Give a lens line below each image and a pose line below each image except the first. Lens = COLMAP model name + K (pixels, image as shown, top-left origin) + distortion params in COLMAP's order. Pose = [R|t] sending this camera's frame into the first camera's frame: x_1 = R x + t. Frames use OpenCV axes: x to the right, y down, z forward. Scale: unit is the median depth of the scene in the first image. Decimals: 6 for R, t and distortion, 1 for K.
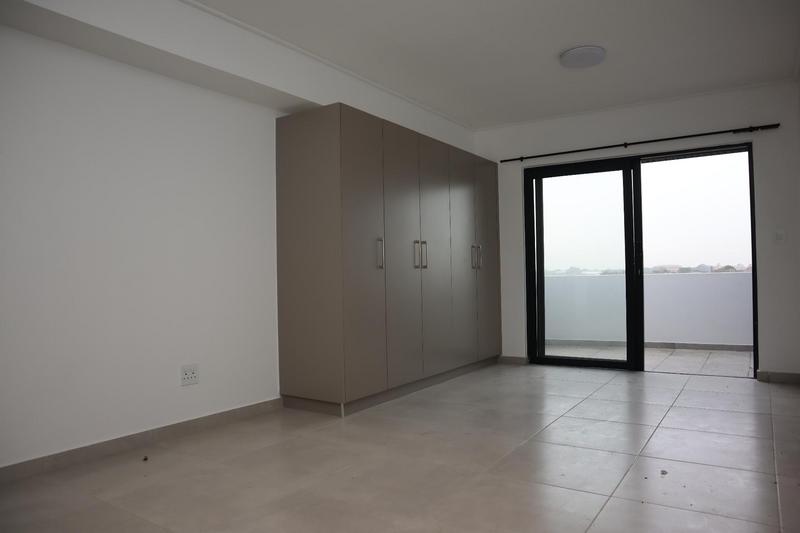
lens RADIAL K [[554.7, 0, 400.0], [0, 554.7, 266.5], [0, 0, 1]] dist [-0.120725, 0.078491]
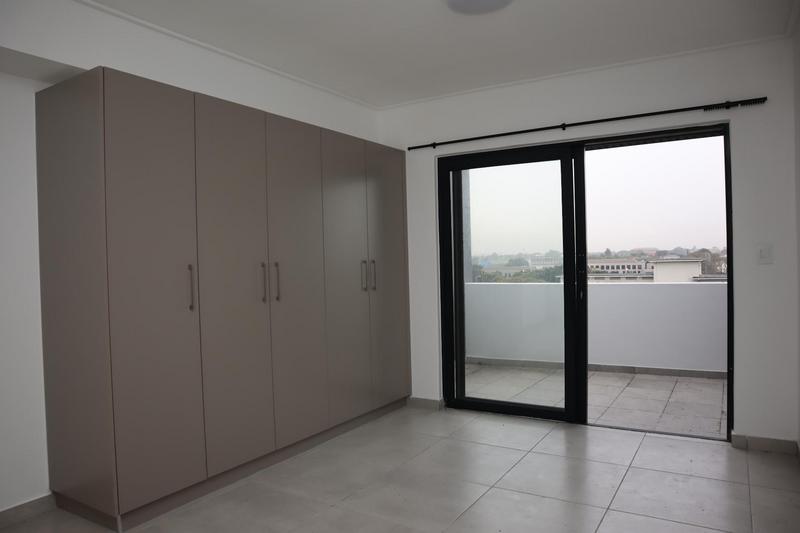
lens RADIAL K [[554.7, 0, 400.0], [0, 554.7, 266.5], [0, 0, 1]] dist [-0.120725, 0.078491]
pose [[0.999343, -0.007693, 0.035426, 0.153871], [0.006684, 0.999571, 0.028531, -0.050961], [-0.035630, -0.028276, 0.998965, 0.235161]]
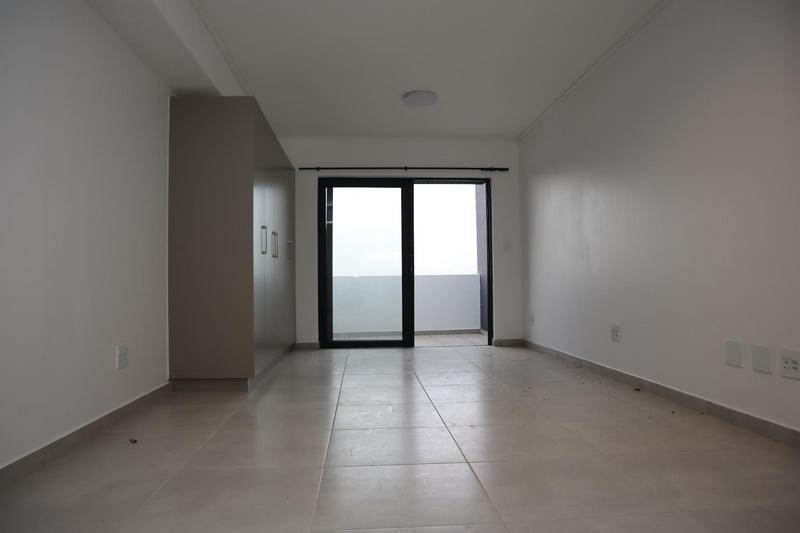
lens RADIAL K [[554.7, 0, 400.0], [0, 554.7, 266.5], [0, 0, 1]] dist [-0.120725, 0.078491]
pose [[0.791135, 0.028757, 0.610966, -0.362209], [-0.014172, 0.999488, -0.028693, 0.040505], [-0.611478, 0.014042, 0.791137, -0.011340]]
